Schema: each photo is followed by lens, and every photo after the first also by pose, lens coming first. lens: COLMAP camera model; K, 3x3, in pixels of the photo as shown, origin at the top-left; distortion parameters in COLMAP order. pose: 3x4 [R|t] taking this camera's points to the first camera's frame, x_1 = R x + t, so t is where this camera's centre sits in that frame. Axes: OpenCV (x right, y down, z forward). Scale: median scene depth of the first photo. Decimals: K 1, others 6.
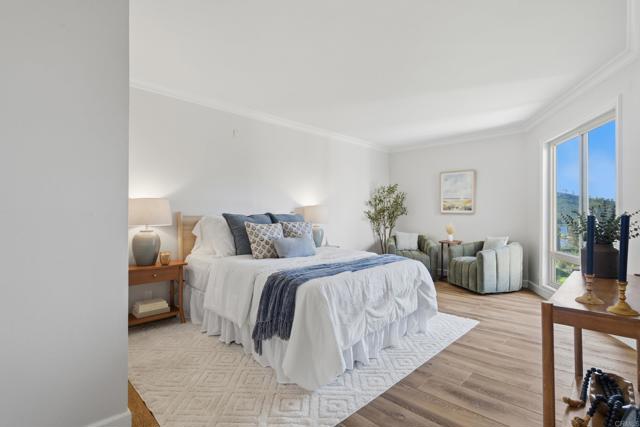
lens RADIAL K [[302.0, 0, 320.9], [0, 302.0, 212.8], [0, 0, 1]] dist [0.003082, -0.003187]
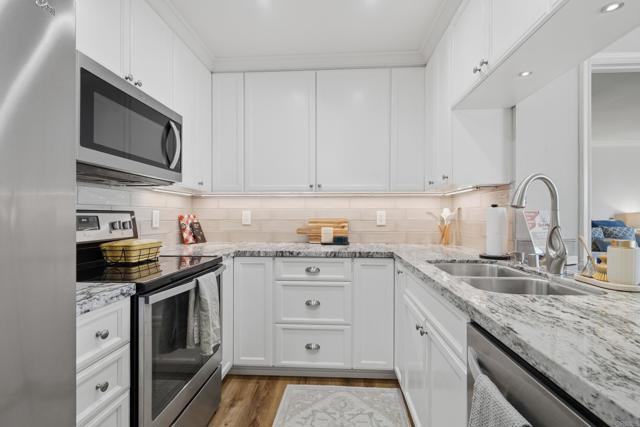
lens RADIAL K [[302.0, 0, 321.3], [0, 302.0, 214.6], [0, 0, 1]] dist [0.003082, -0.003187]
pose [[0.662988, -0.002411, -0.748627, 0.050052], [0.001252, 0.999997, -0.002111, -0.021252], [0.748629, 0.000462, 0.662989, -0.841665]]
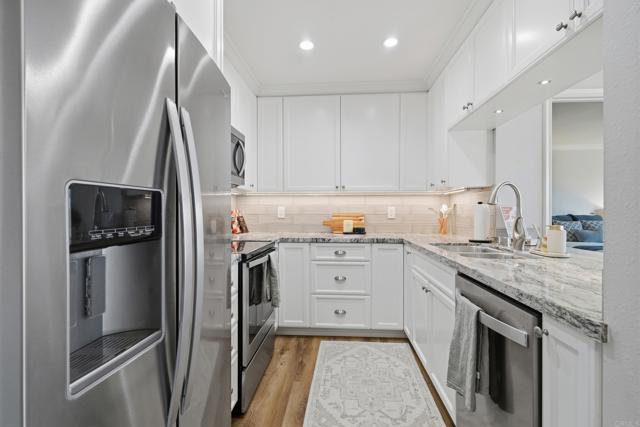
lens RADIAL K [[302.0, 0, 318.5], [0, 302.0, 211.6], [0, 0, 1]] dist [0.003082, -0.003187]
pose [[0.657466, -0.000522, -0.753484, 0.152186], [0.001822, 0.999998, 0.000897, -0.018202], [0.753482, -0.001963, 0.657465, -1.039386]]
